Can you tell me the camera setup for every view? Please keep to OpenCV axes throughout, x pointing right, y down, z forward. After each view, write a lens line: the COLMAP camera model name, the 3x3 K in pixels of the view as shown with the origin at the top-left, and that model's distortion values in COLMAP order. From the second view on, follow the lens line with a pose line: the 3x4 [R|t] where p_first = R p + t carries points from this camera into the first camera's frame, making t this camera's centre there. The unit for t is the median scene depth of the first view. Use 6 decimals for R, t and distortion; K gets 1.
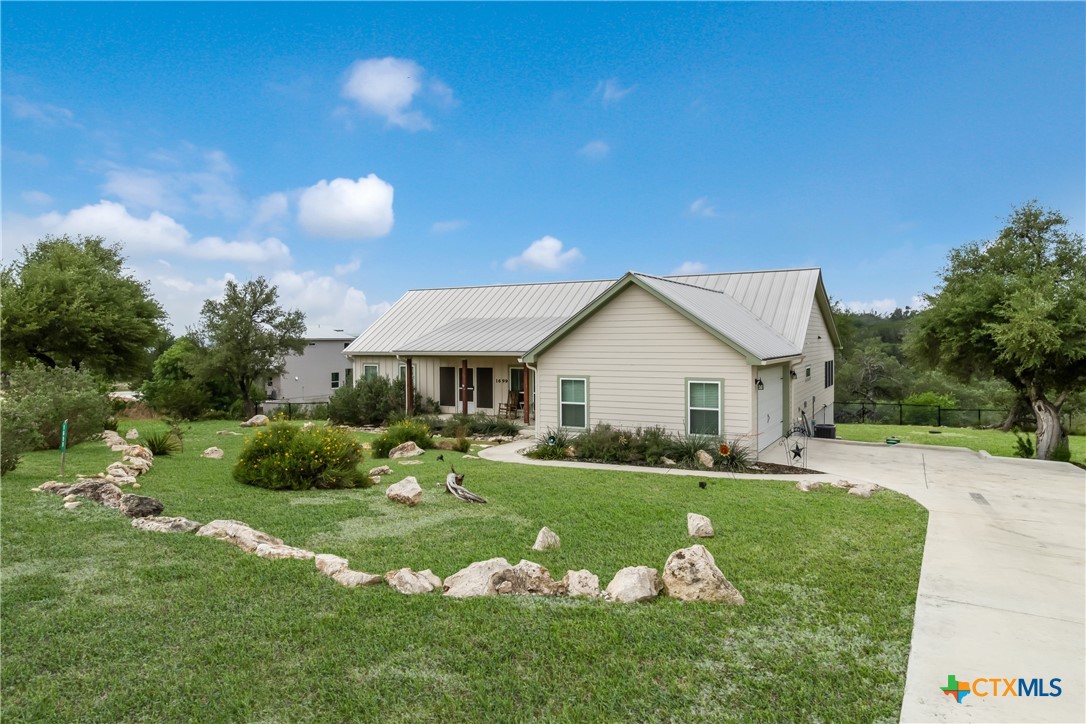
lens RADIAL K [[695.9, 0, 546.4], [0, 695.9, 370.5], [0, 0, 1]] dist [-0.001509, 0.001039]
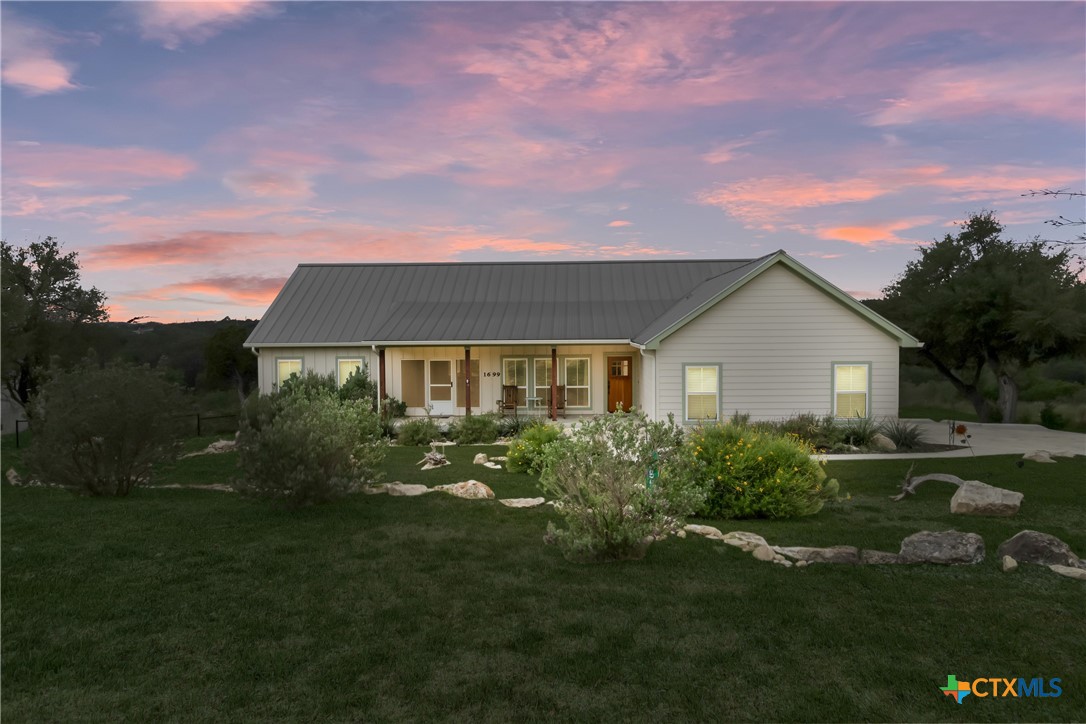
lens RADIAL K [[695.9, 0, 546.4], [0, 695.9, 370.5], [0, 0, 1]] dist [-0.001509, 0.001039]
pose [[0.884633, -0.032078, 0.465183, -0.391152], [0.026394, 0.999476, 0.018729, -0.004073], [-0.465540, -0.004290, 0.885016, 0.200639]]
